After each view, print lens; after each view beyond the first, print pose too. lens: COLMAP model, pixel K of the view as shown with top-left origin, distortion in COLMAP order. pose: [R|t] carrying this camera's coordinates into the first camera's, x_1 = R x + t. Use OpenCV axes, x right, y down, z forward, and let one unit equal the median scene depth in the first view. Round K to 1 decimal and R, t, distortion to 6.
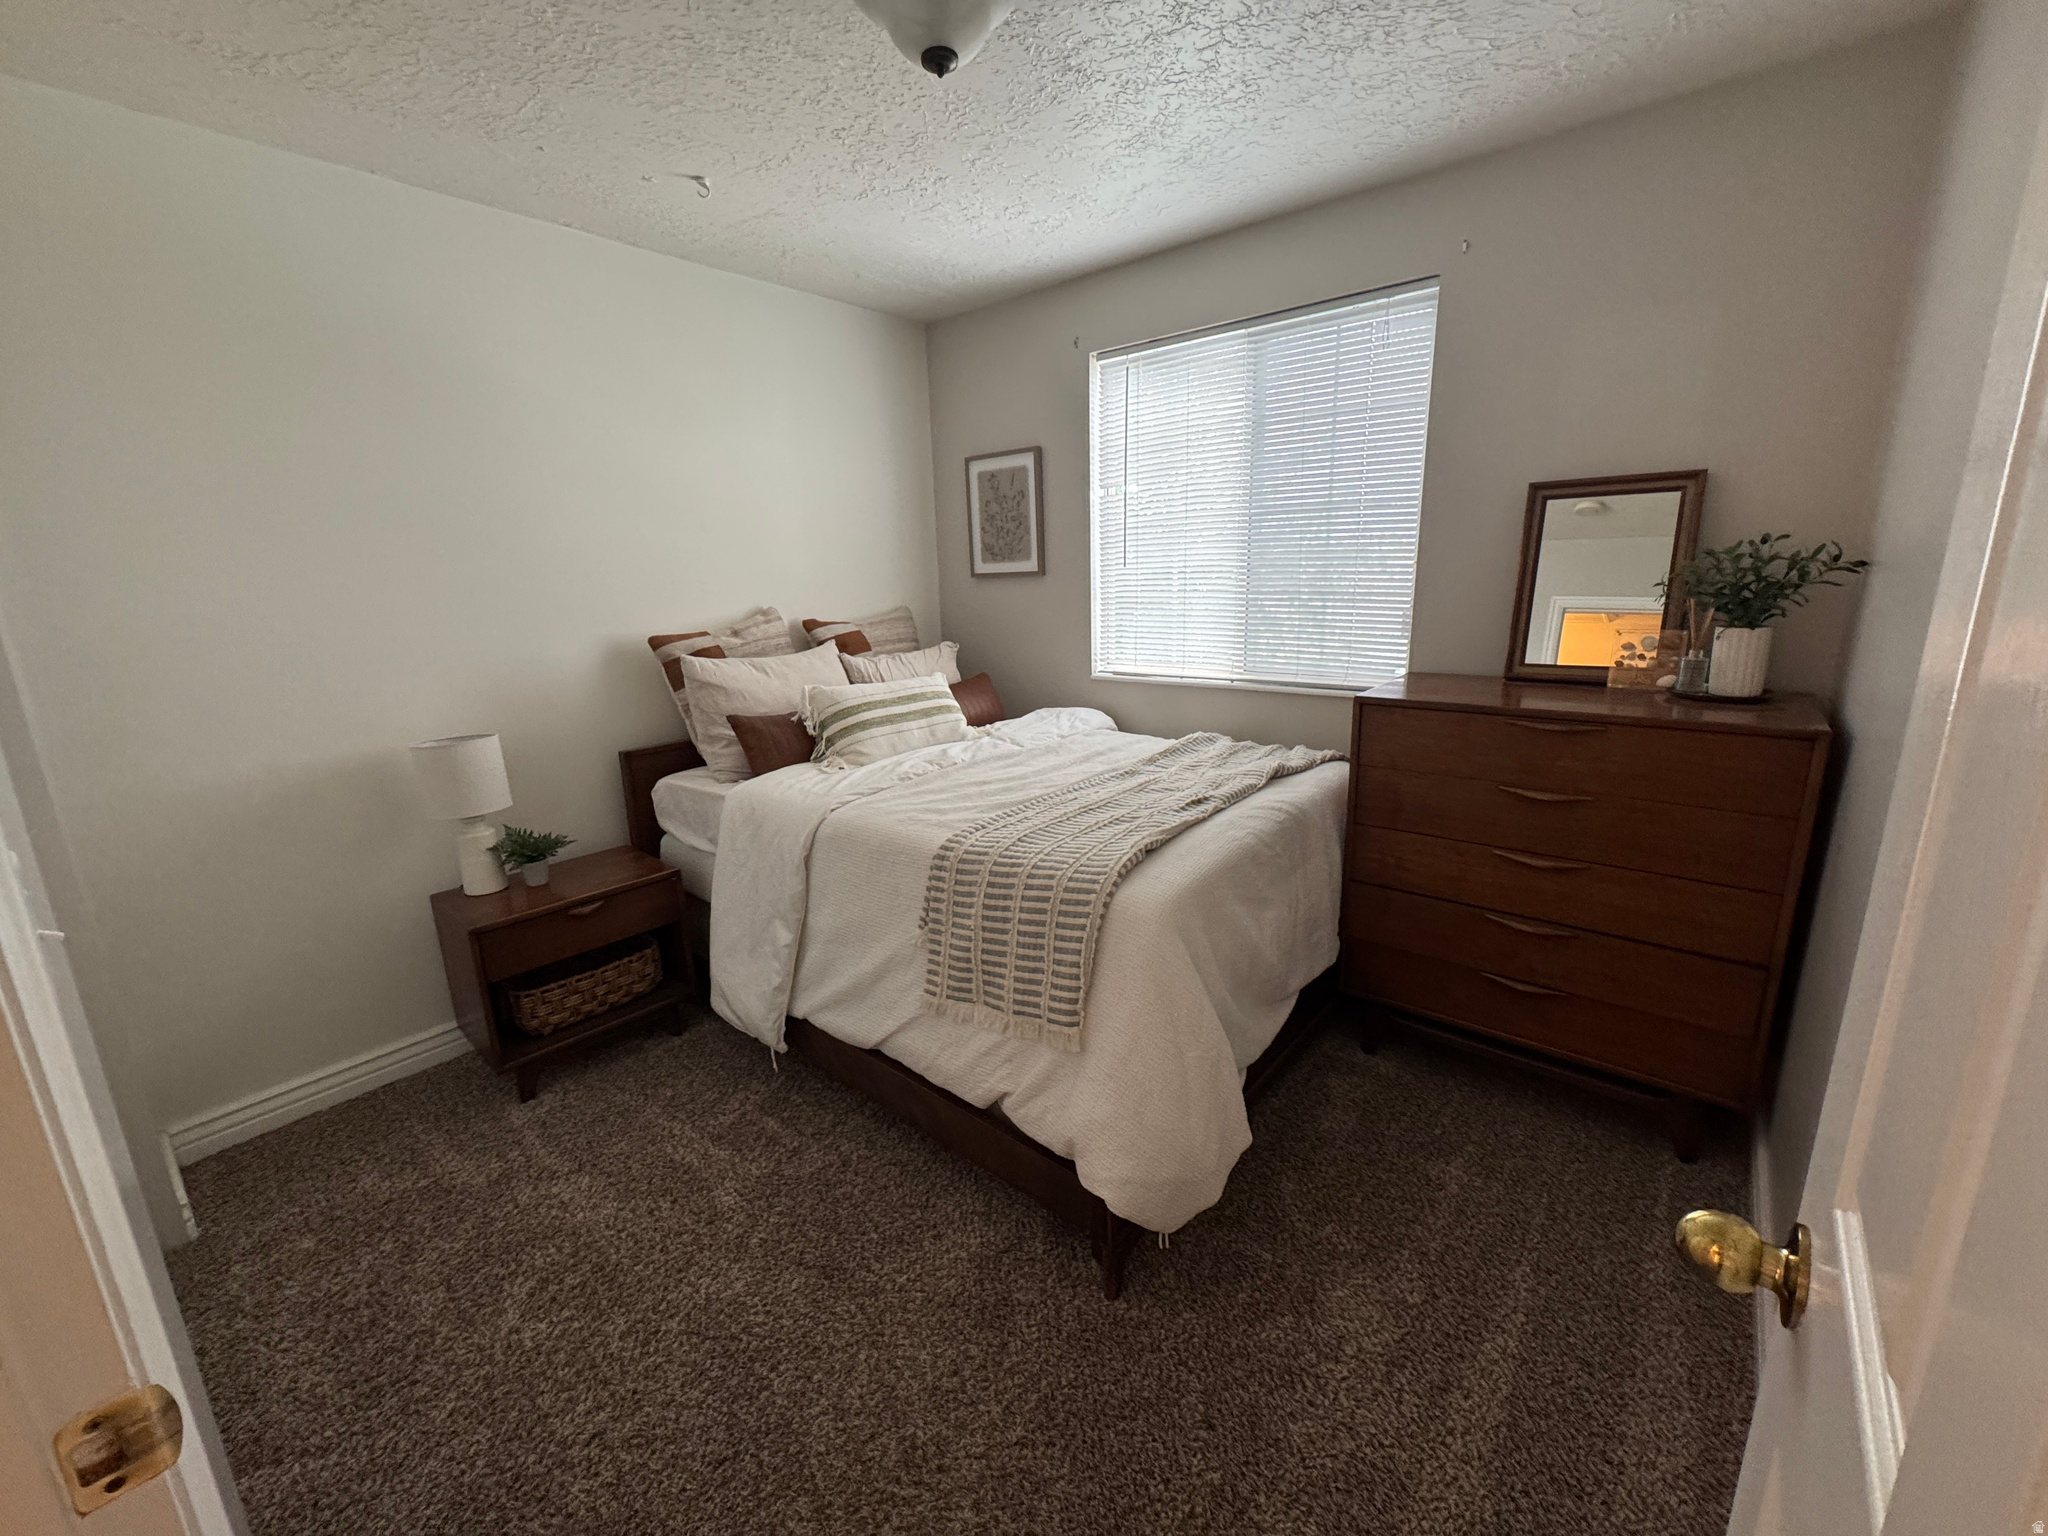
lens RADIAL K [[821.5, 0, 1040.5], [0, 821.5, 764.4], [0, 0, 1]] dist [-0.006163, 0.000438]
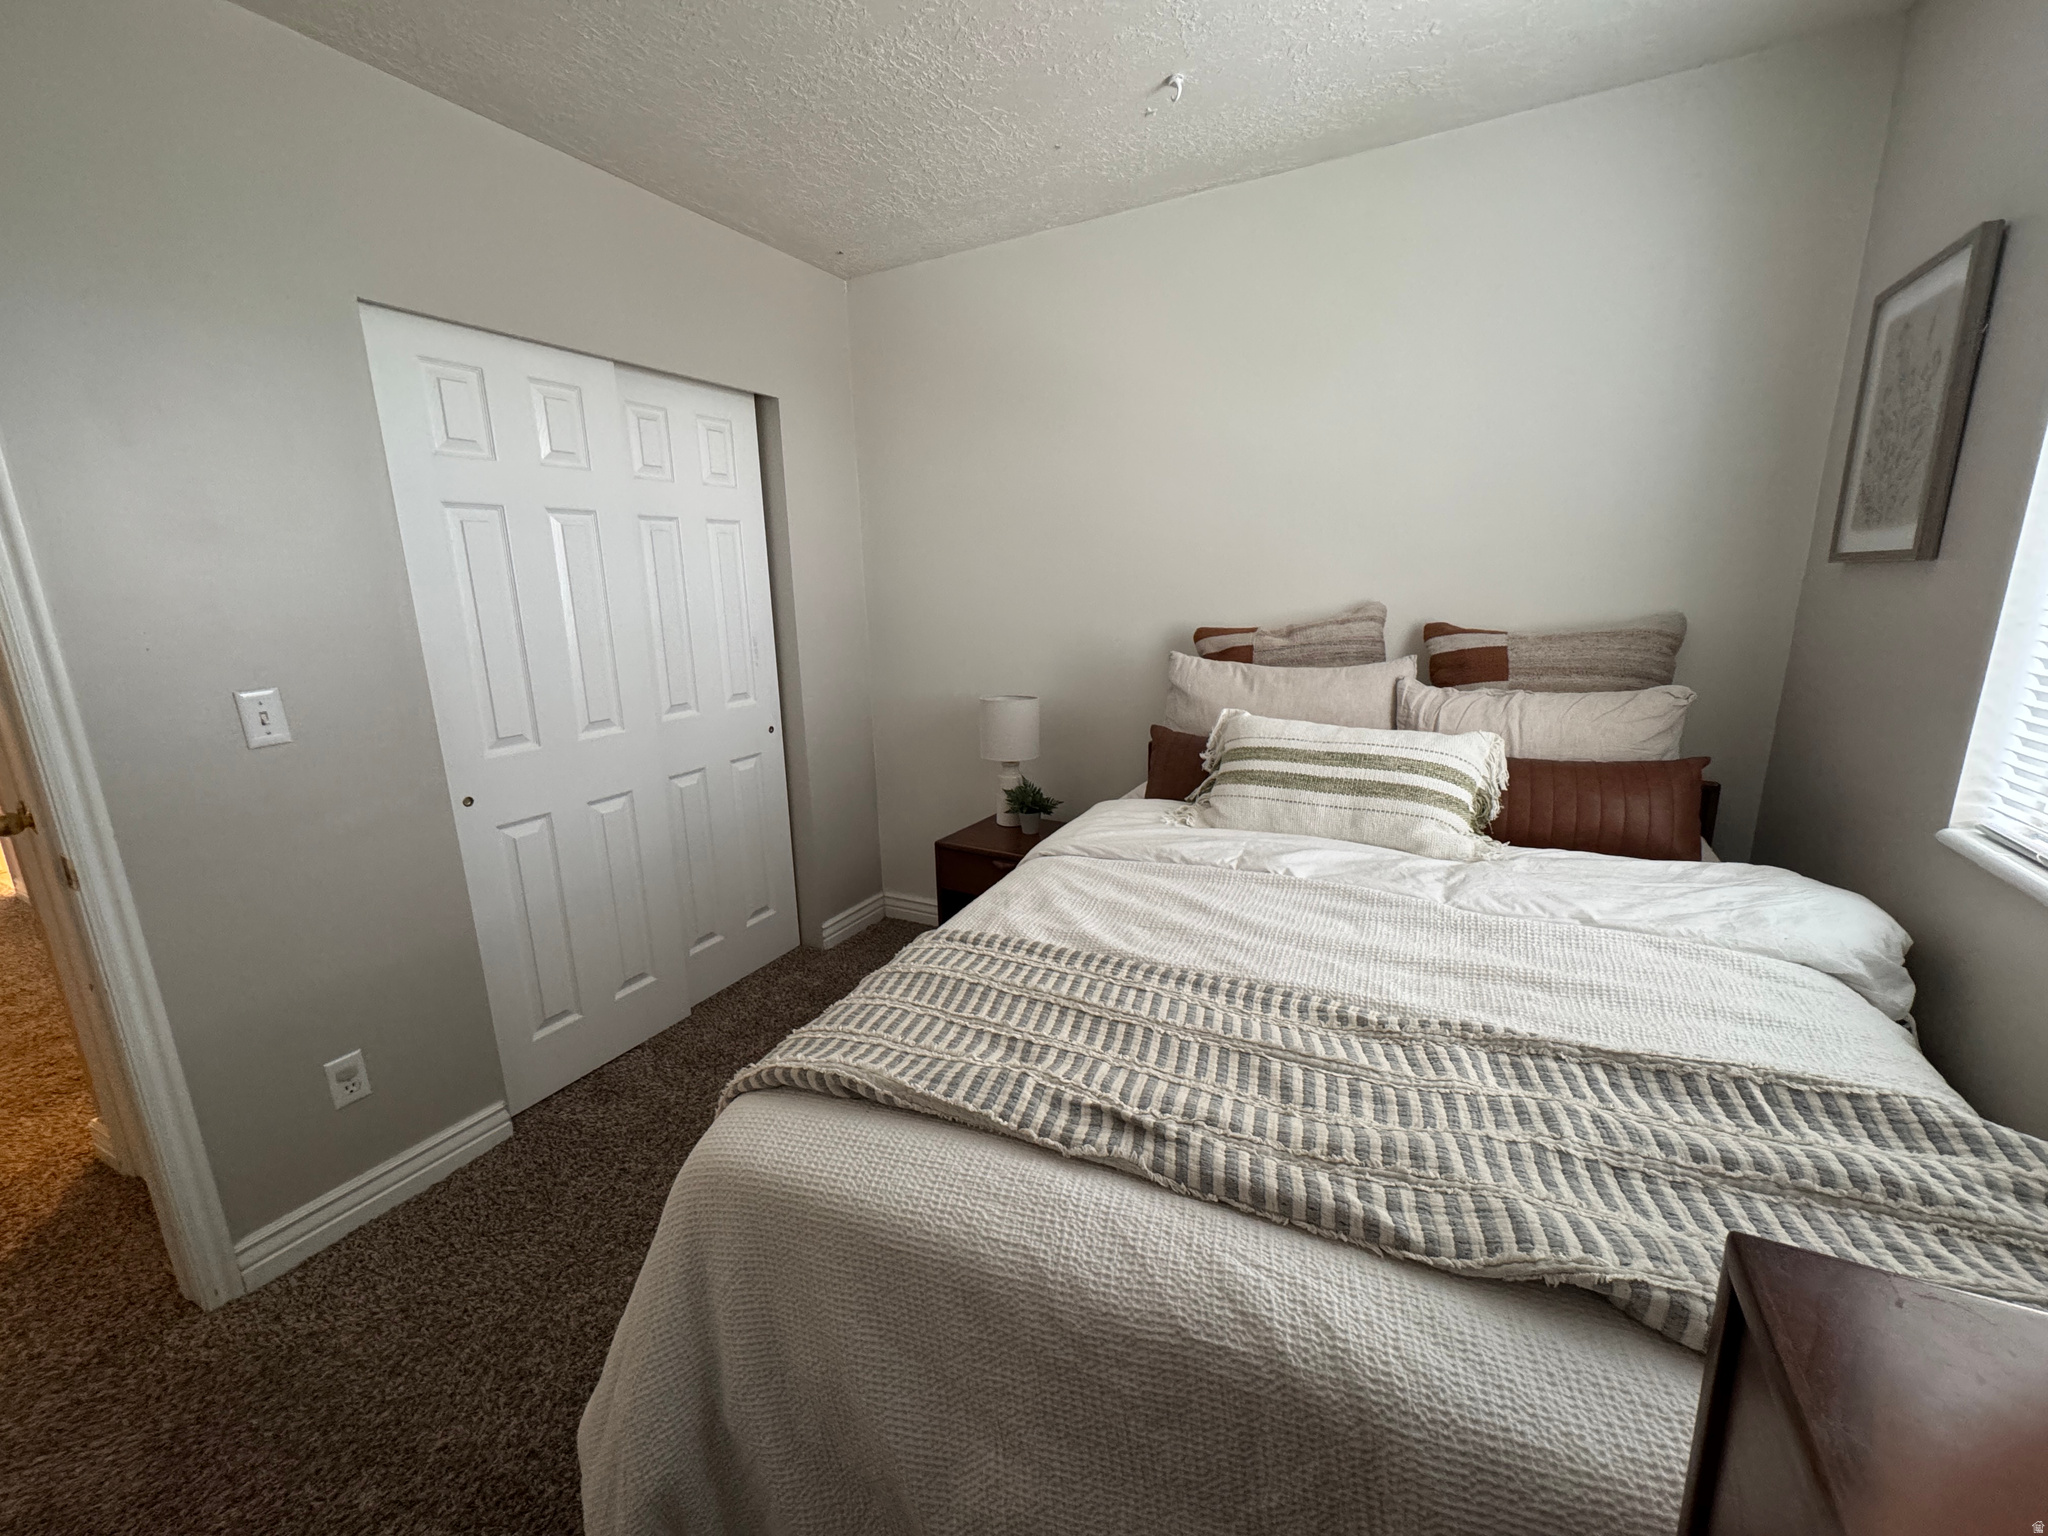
lens RADIAL K [[821.5, 0, 1036.1], [0, 821.5, 770.0], [0, 0, 1]] dist [-0.006163, 0.000438]
pose [[0.173378, 0.255840, -0.951045, 0.480545], [-0.195807, 0.955346, 0.221301, -0.194228], [0.965194, 0.147852, 0.215731, 0.726226]]
